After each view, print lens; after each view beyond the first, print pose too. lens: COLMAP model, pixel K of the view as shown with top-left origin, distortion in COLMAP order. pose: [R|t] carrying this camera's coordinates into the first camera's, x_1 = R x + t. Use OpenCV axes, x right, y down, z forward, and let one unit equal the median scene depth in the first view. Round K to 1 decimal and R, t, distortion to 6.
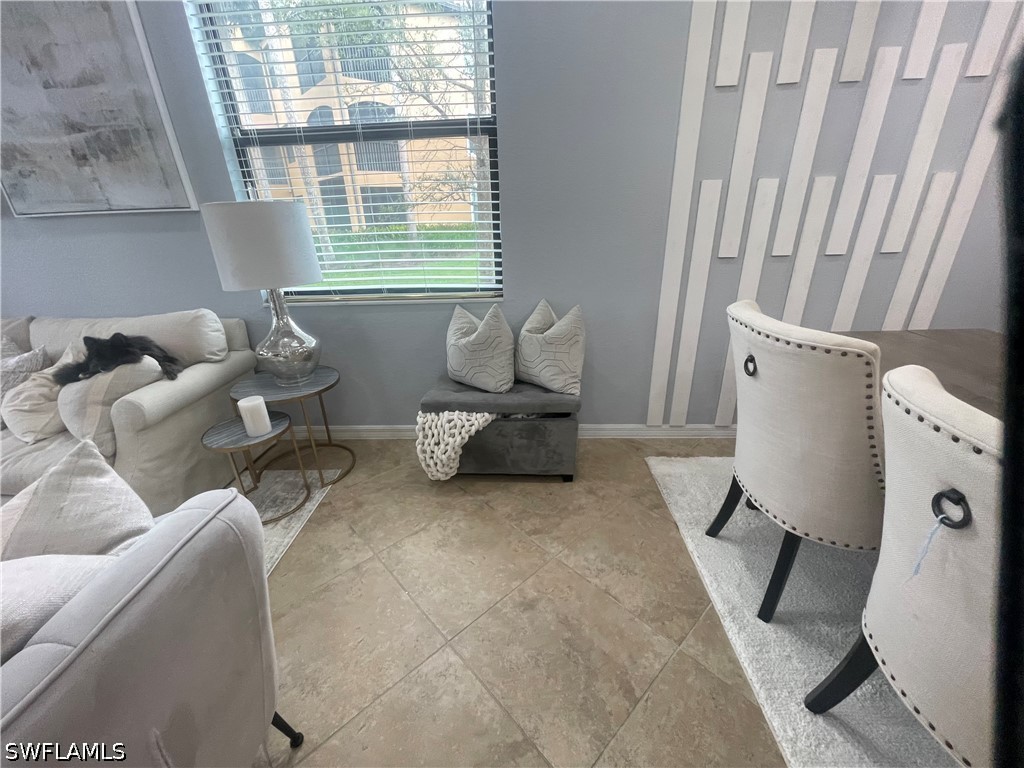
lens RADIAL K [[414.7, 0, 507.7], [0, 414.7, 391.4], [0, 0, 1]] dist [-0.000541, 0.000418]
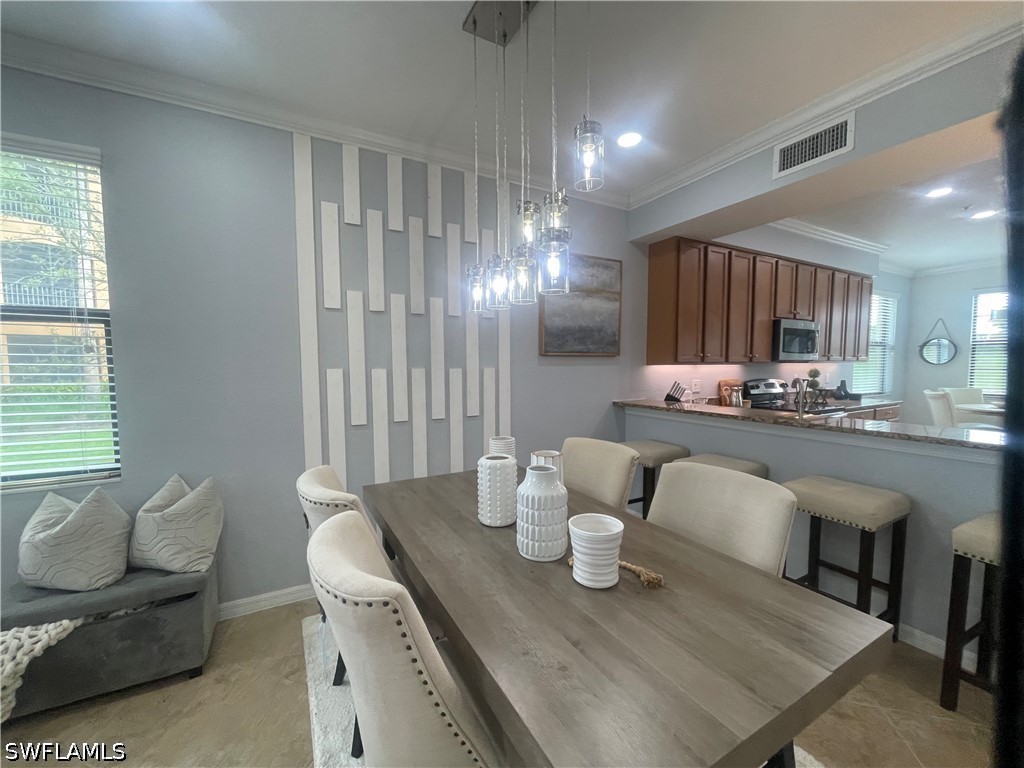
lens RADIAL K [[412.7, 0, 508.6], [0, 412.7, 390.2], [0, 0, 1]] dist [0.000155, -0.000383]
pose [[0.848693, -0.008349, 0.528820, 0.263860], [0.191960, 0.936554, -0.293288, 0.032736], [-0.492820, 0.350423, 0.796449, -0.260407]]
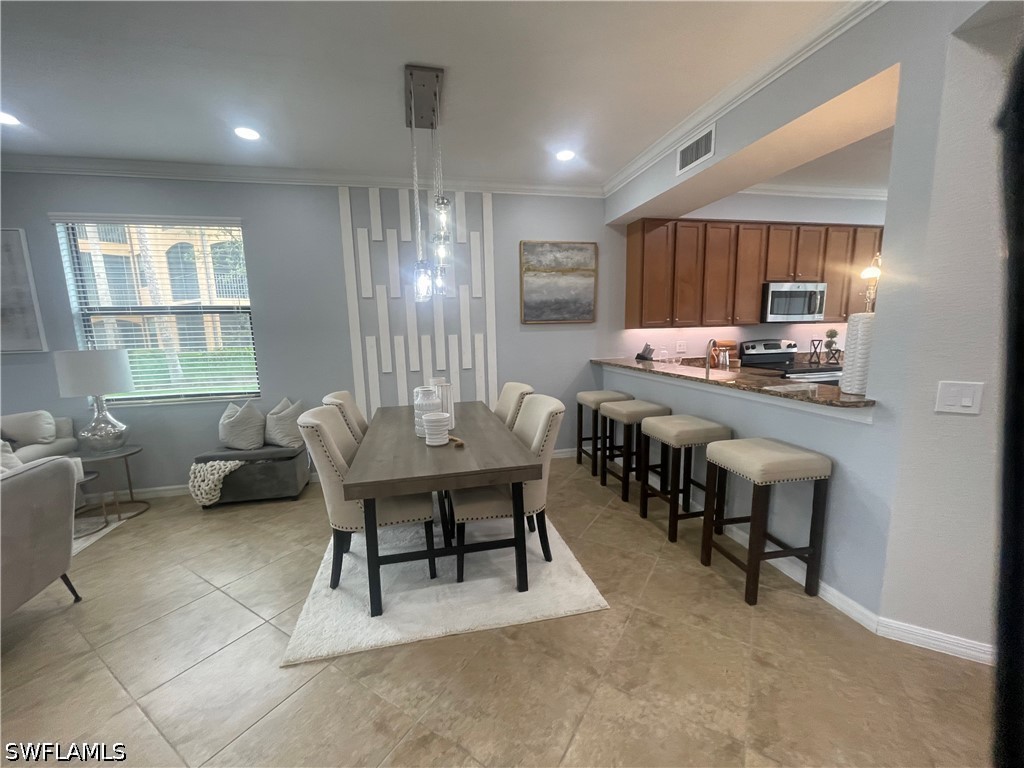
lens RADIAL K [[414.7, 0, 507.7], [0, 414.7, 391.4], [0, 0, 1]] dist [-0.000541, 0.000418]
pose [[0.963864, -0.032701, 0.264381, 0.576682], [0.100781, 0.963439, -0.248253, 0.310855], [-0.246597, 0.265926, 0.931919, -0.955151]]
